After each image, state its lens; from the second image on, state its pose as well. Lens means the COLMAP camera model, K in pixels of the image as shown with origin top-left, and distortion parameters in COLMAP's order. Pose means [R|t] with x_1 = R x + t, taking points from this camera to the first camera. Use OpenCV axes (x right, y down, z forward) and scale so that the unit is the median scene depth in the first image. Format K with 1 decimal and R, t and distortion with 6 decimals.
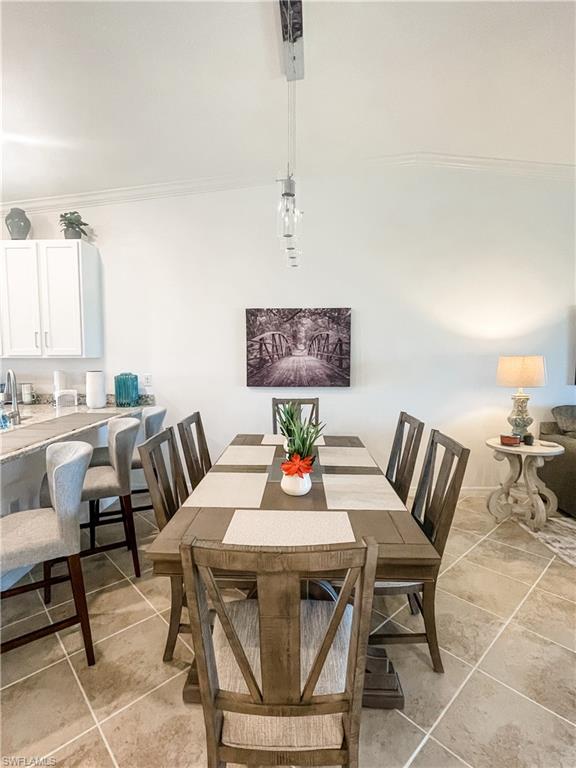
lens RADIAL K [[370.9, 0, 288.0], [0, 370.9, 384.0], [0, 0, 1]] dist [-0.016027, 0.001043]
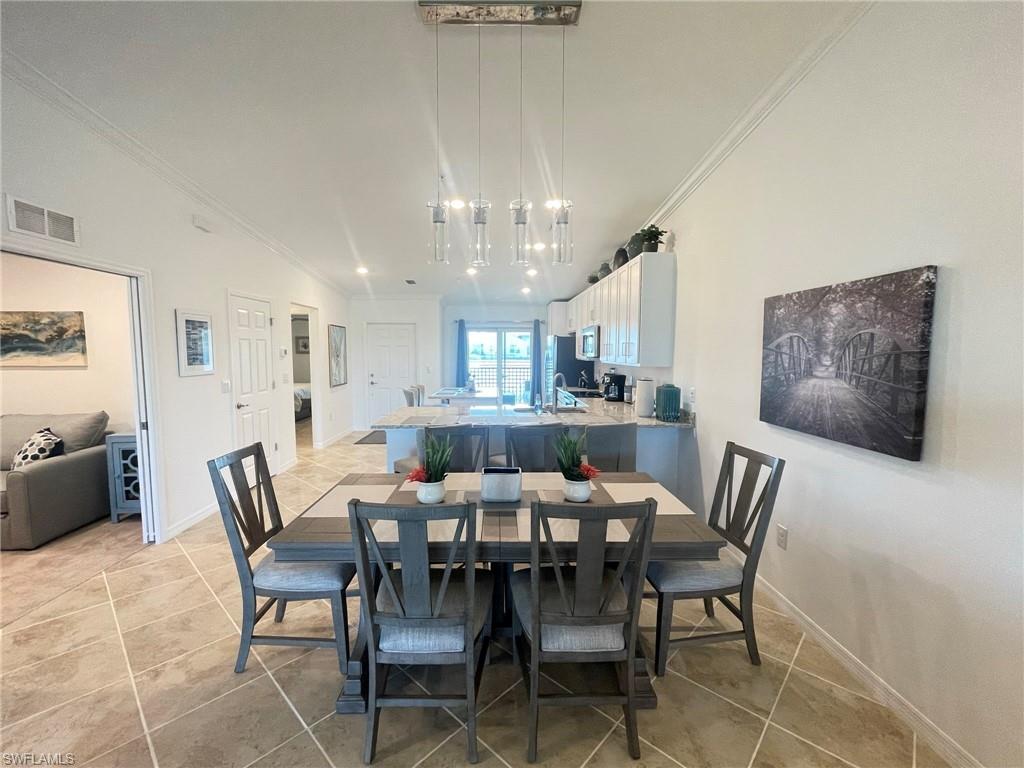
lens RADIAL K [[432.2, 0, 512.0], [0, 432.2, 384.0], [0, 0, 1]] dist [-0.001457, -0.000290]
pose [[0.076882, 0.077112, -0.994054, 0.598145], [-0.084898, 0.993890, 0.070534, -0.072991], [0.993419, 0.078970, 0.082959, 0.520899]]
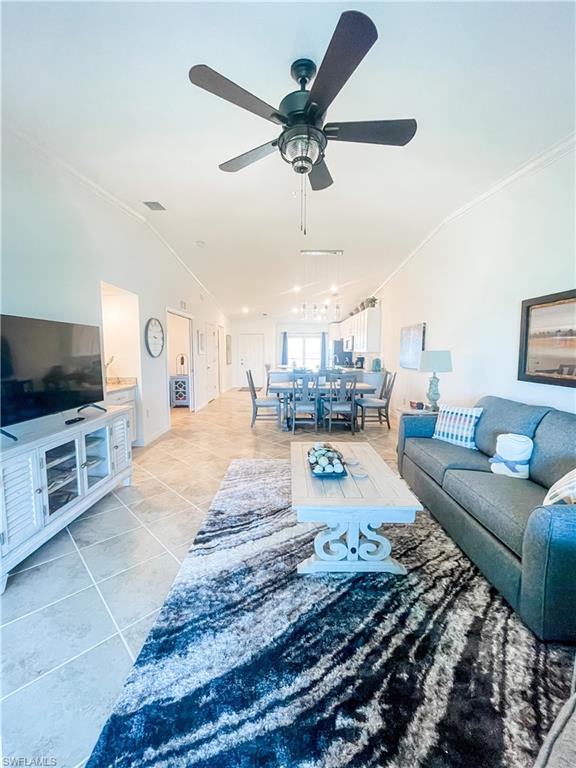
lens RADIAL K [[313.5, 0, 288.0], [0, 313.5, 384.0], [0, 0, 1]] dist [-0.000964, -0.000774]
pose [[0.042281, 0.101723, -0.993914, 1.595242], [-0.088793, 0.991250, 0.097673, -0.012060], [0.995152, 0.084123, 0.050943, 0.321078]]
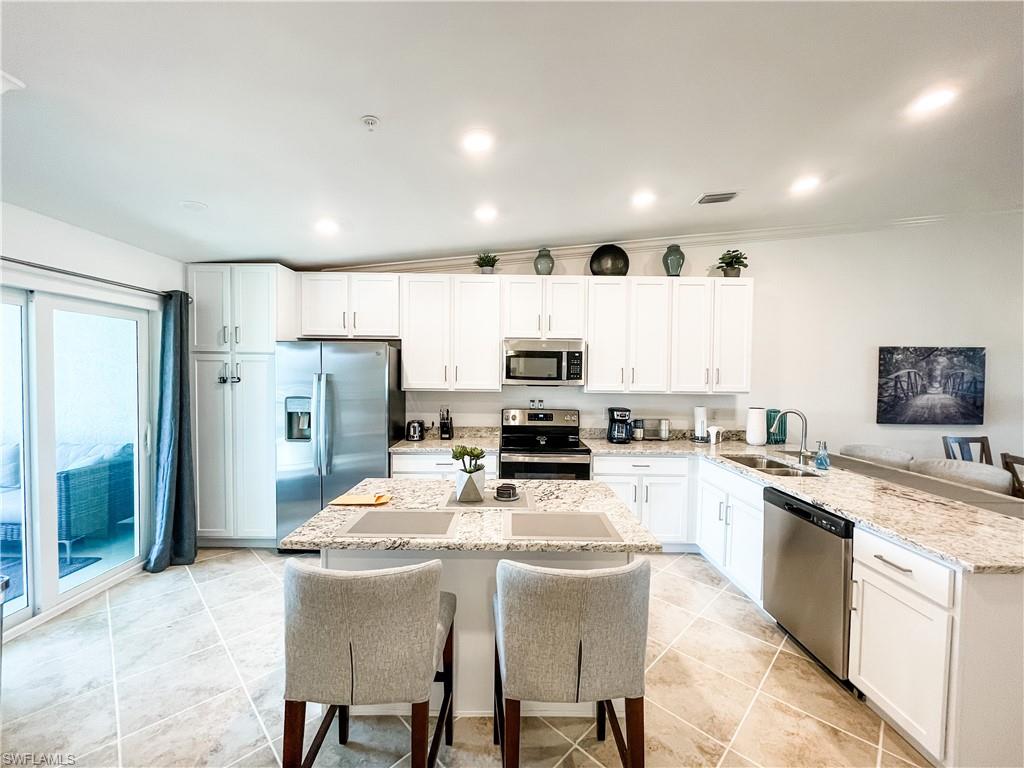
lens RADIAL K [[418.0, 0, 508.6], [0, 418.0, 388.3], [0, 0, 1]] dist [-0.000964, -0.000774]
pose [[0.999204, 0.009462, 0.038758, -1.171951], [-0.007181, 0.998256, -0.058589, -0.015871], [-0.039245, 0.058264, 0.997530, -0.086813]]
